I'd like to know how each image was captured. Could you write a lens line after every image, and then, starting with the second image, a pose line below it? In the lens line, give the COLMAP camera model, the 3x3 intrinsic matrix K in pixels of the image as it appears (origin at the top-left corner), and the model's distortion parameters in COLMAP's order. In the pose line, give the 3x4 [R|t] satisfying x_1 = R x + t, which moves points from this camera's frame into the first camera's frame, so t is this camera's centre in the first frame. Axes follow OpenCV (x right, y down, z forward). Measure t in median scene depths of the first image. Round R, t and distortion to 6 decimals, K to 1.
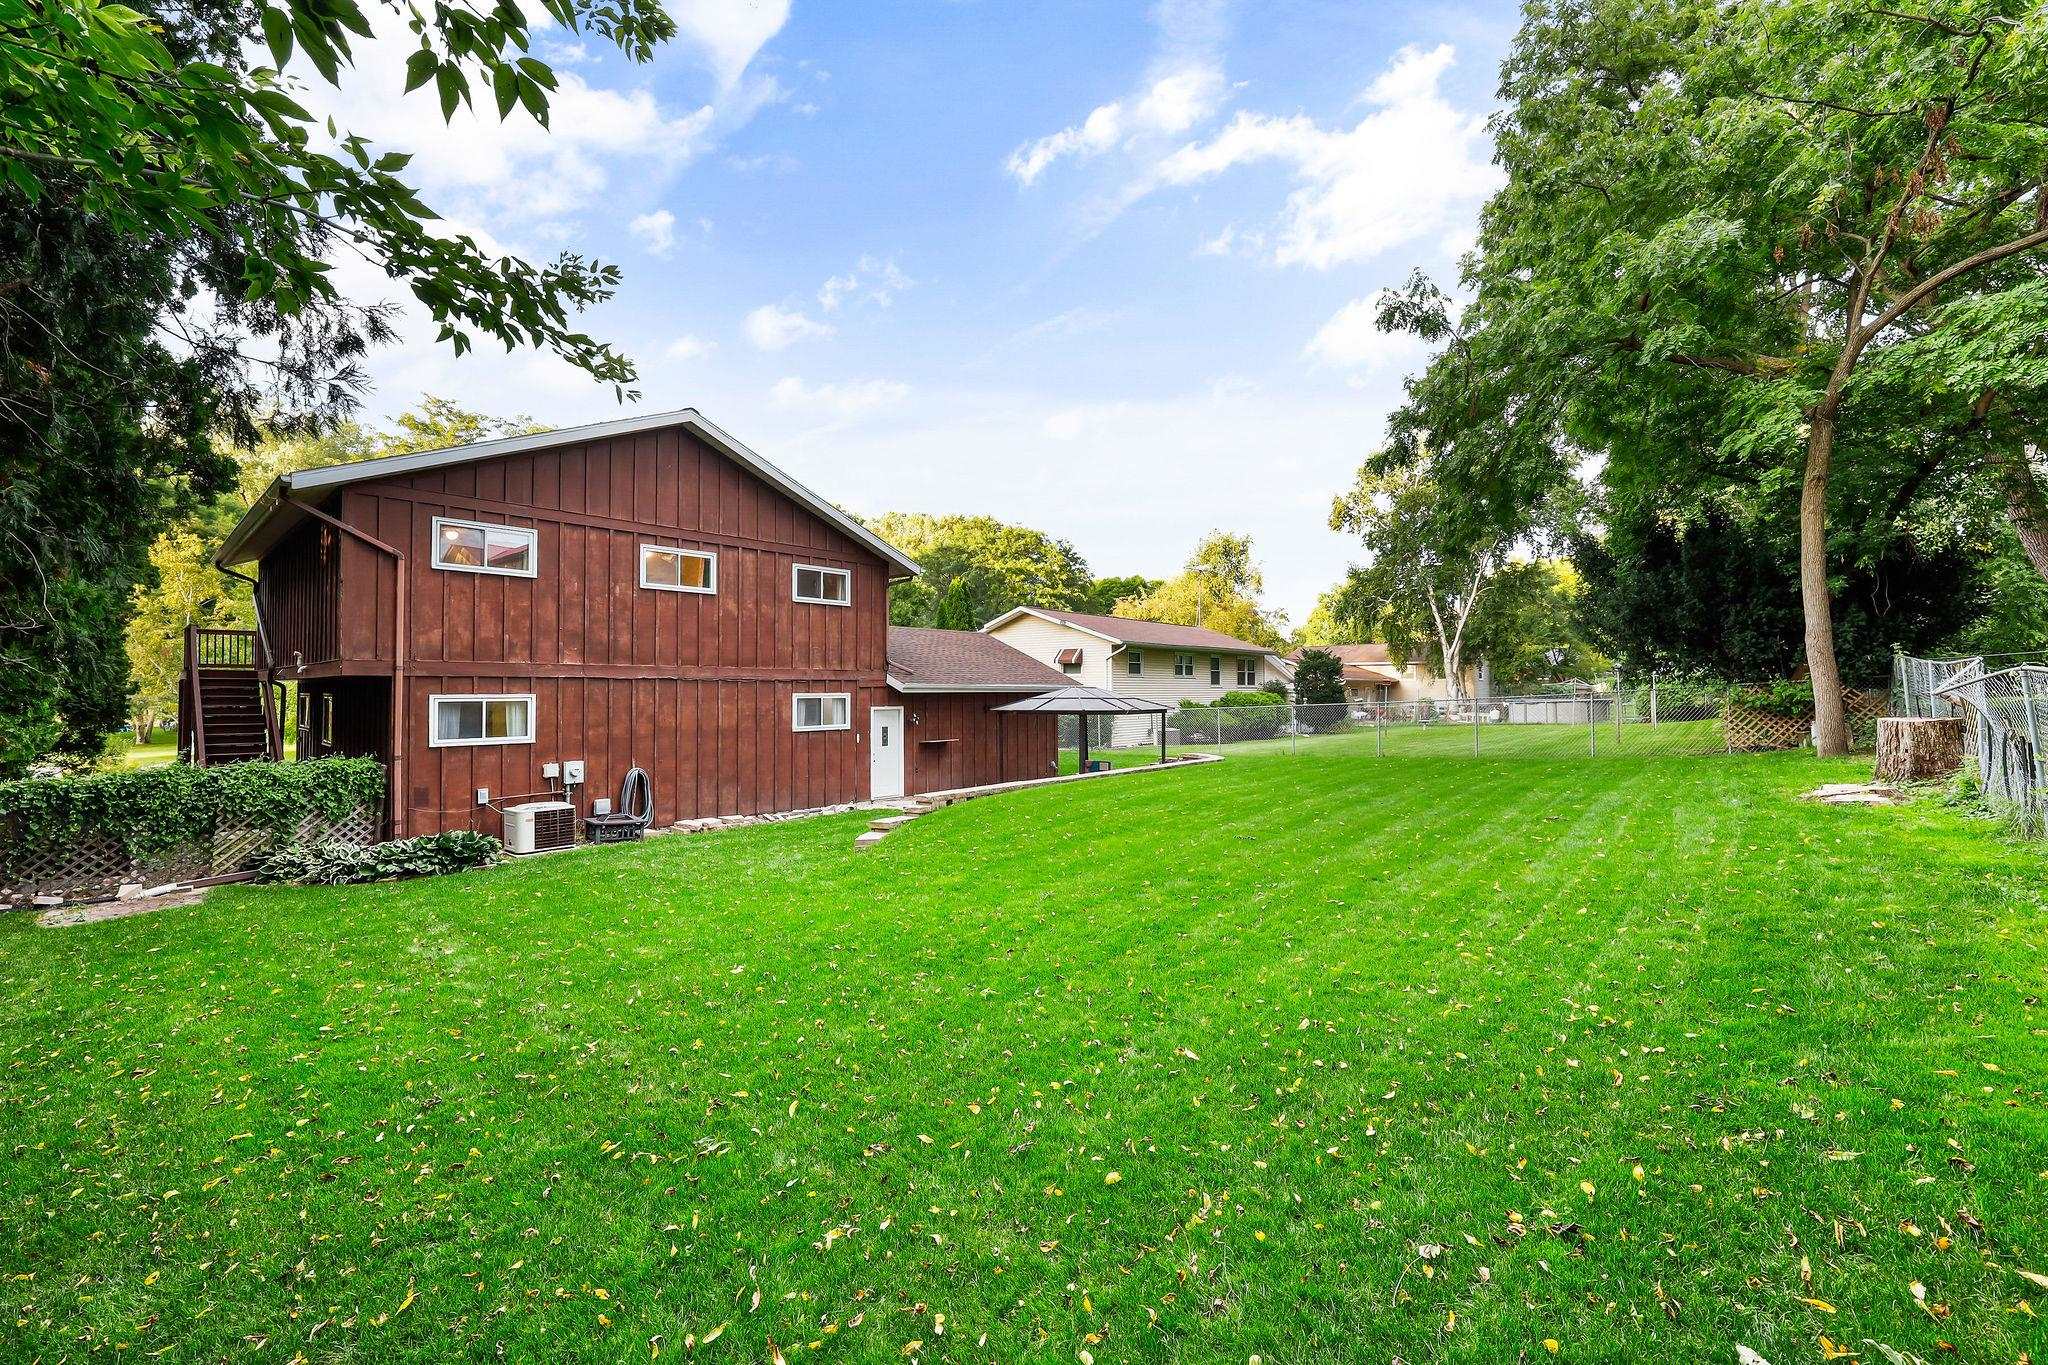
lens RADIAL K [[828.1, 0, 1037.2], [0, 828.1, 685.0], [0, 0, 1]] dist [0.001284, -0.000120]
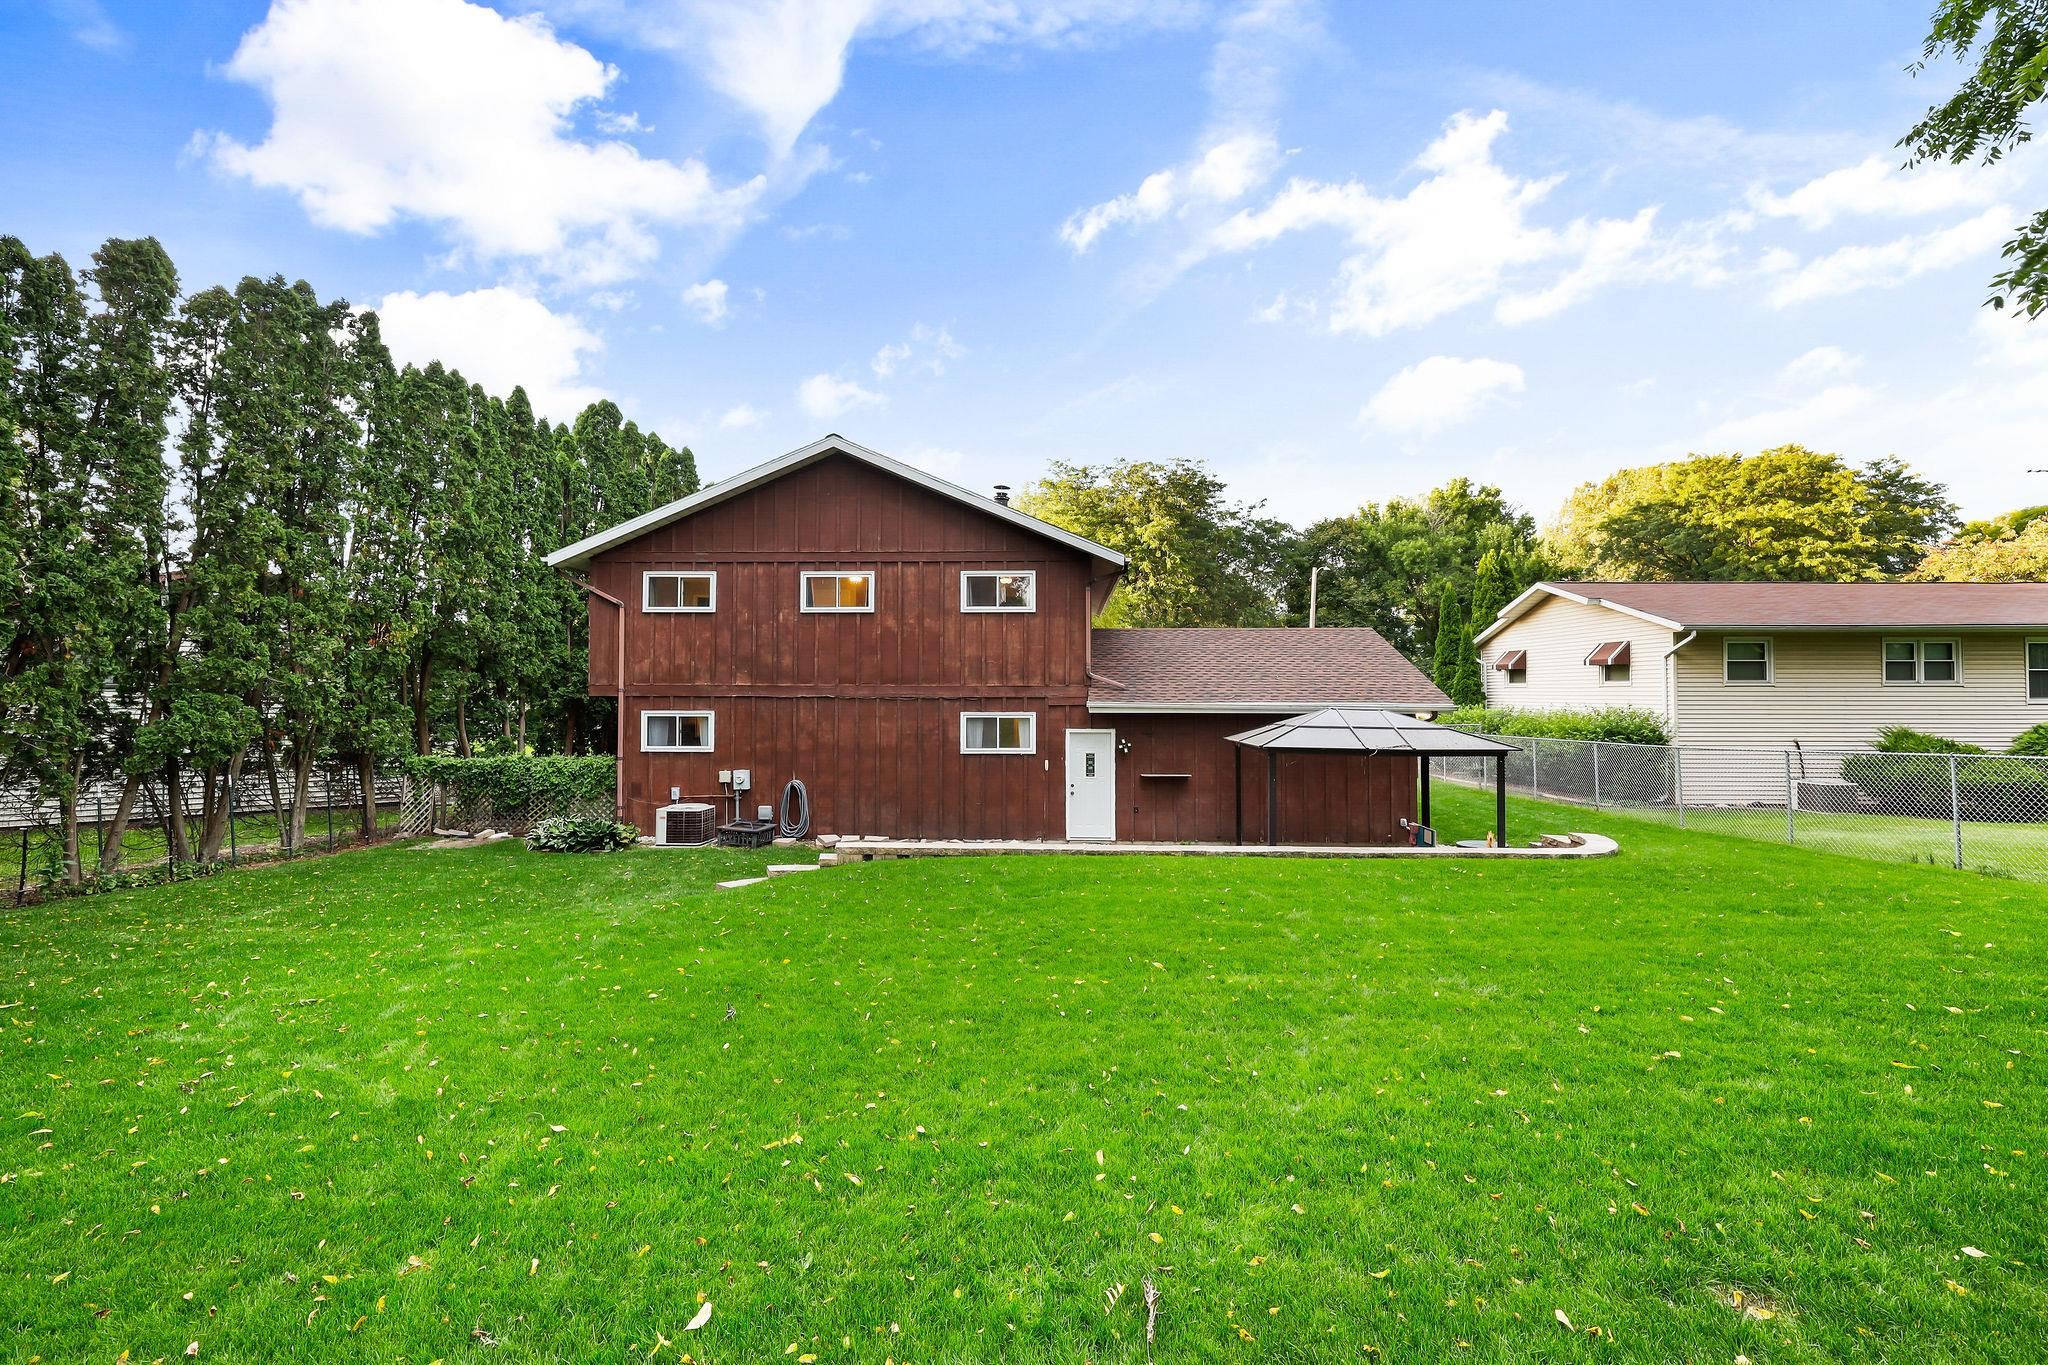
lens RADIAL K [[828.1, 0, 1037.2], [0, 828.1, 685.0], [0, 0, 1]] dist [0.001284, -0.000120]
pose [[0.635156, -0.004406, -0.772371, 0.460934], [0.001343, 0.999989, -0.004600, -0.015210], [0.772382, 0.001884, 0.635155, 0.471089]]
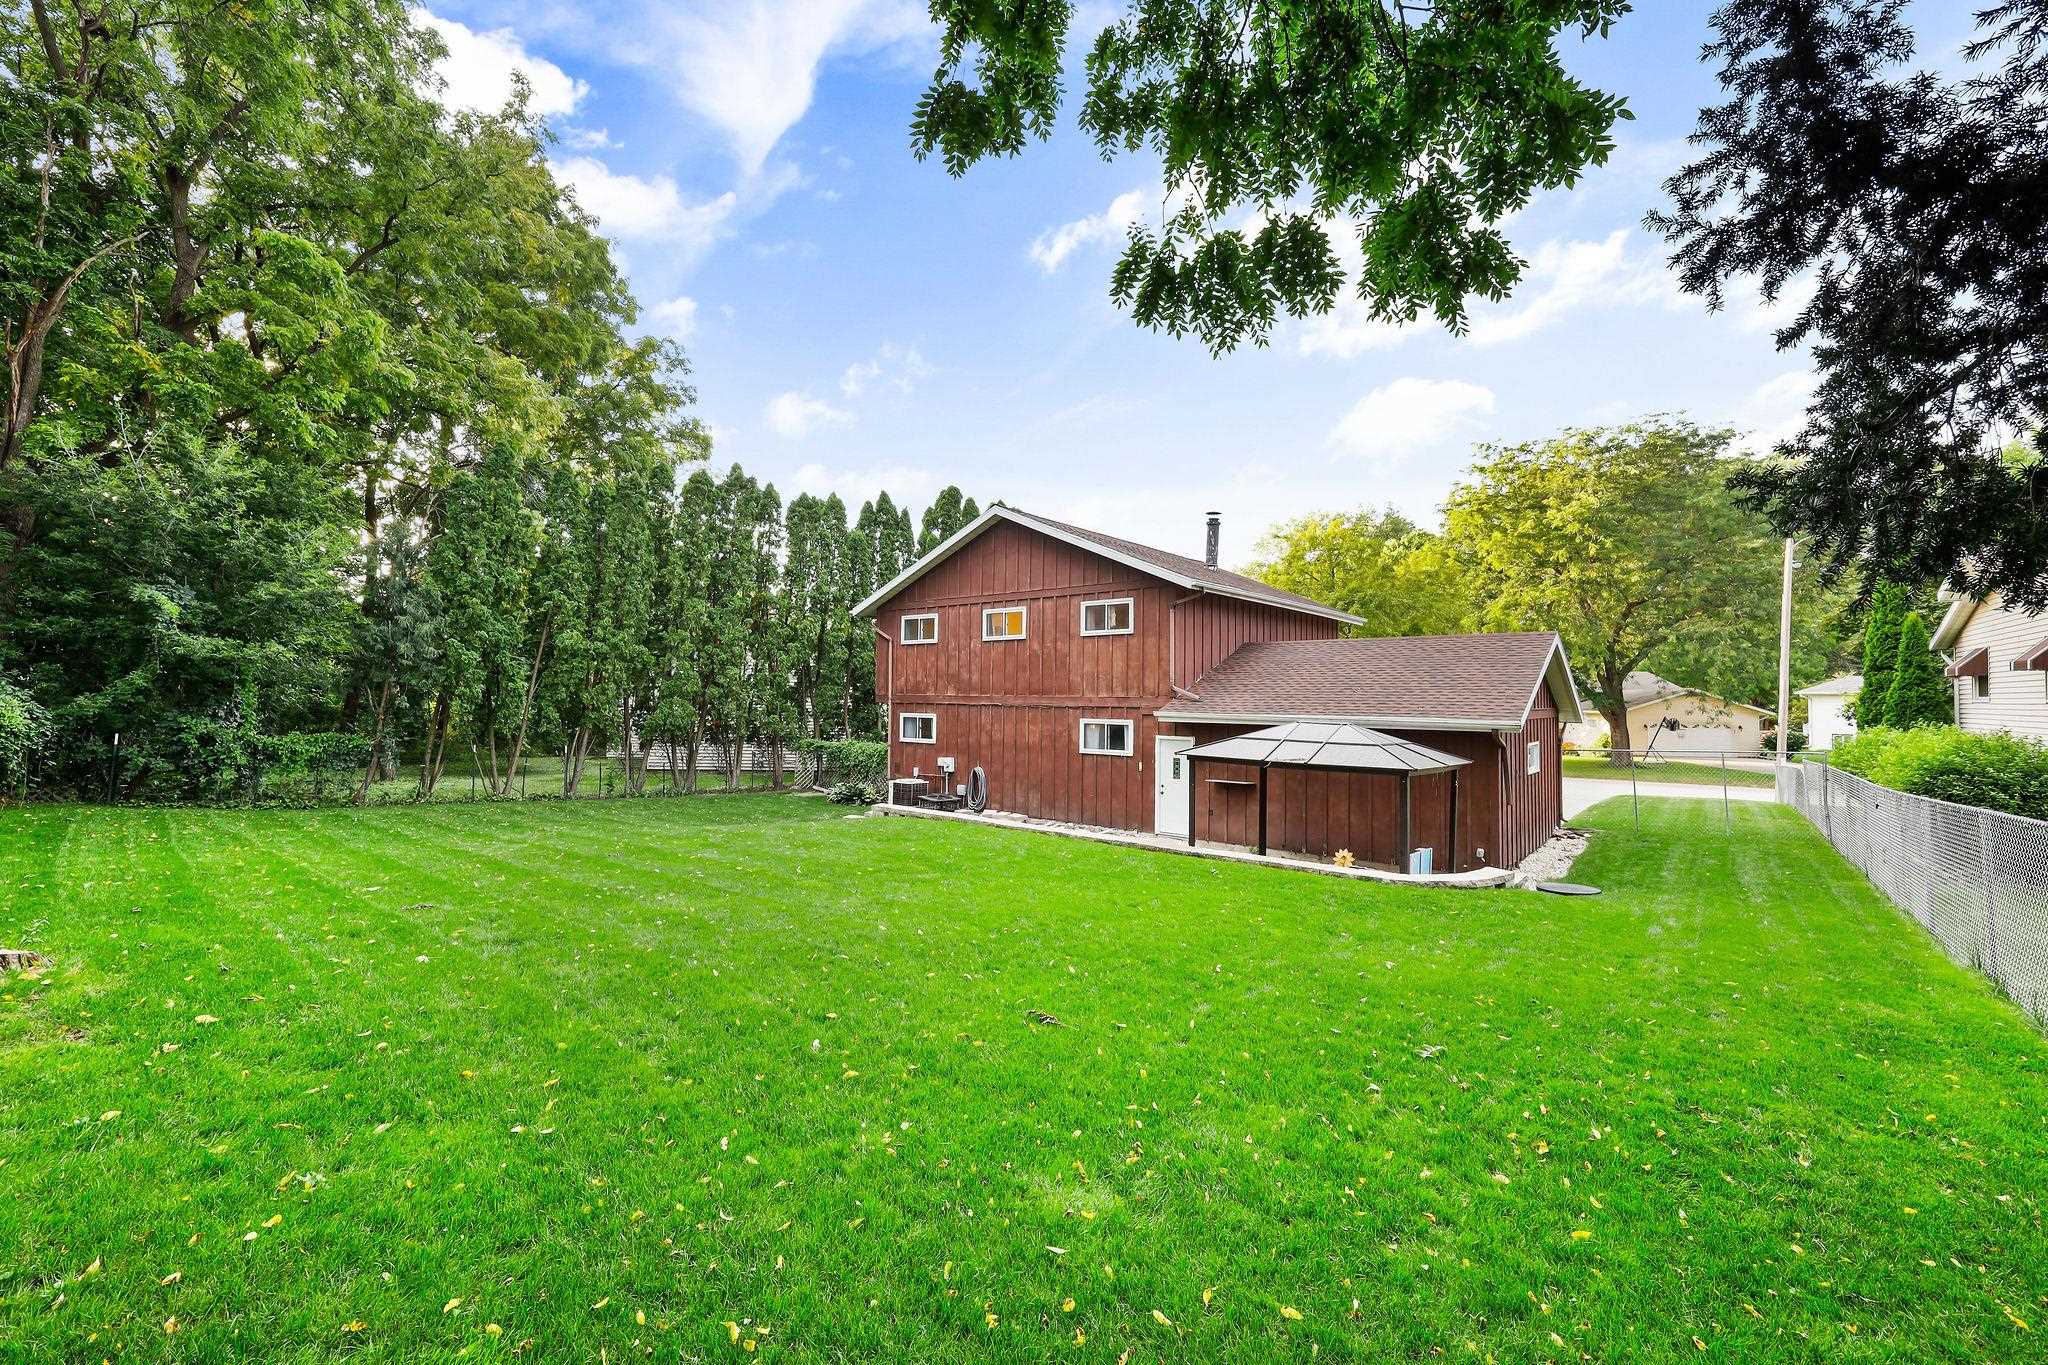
lens RADIAL K [[828.1, 0, 1037.2], [0, 828.1, 685.0], [0, 0, 1]] dist [0.001284, -0.000120]
pose [[0.033720, -0.011986, -0.999359, 0.797818], [-0.004500, 0.999916, -0.012144, -0.020647], [0.999421, 0.004906, 0.033663, 0.886951]]
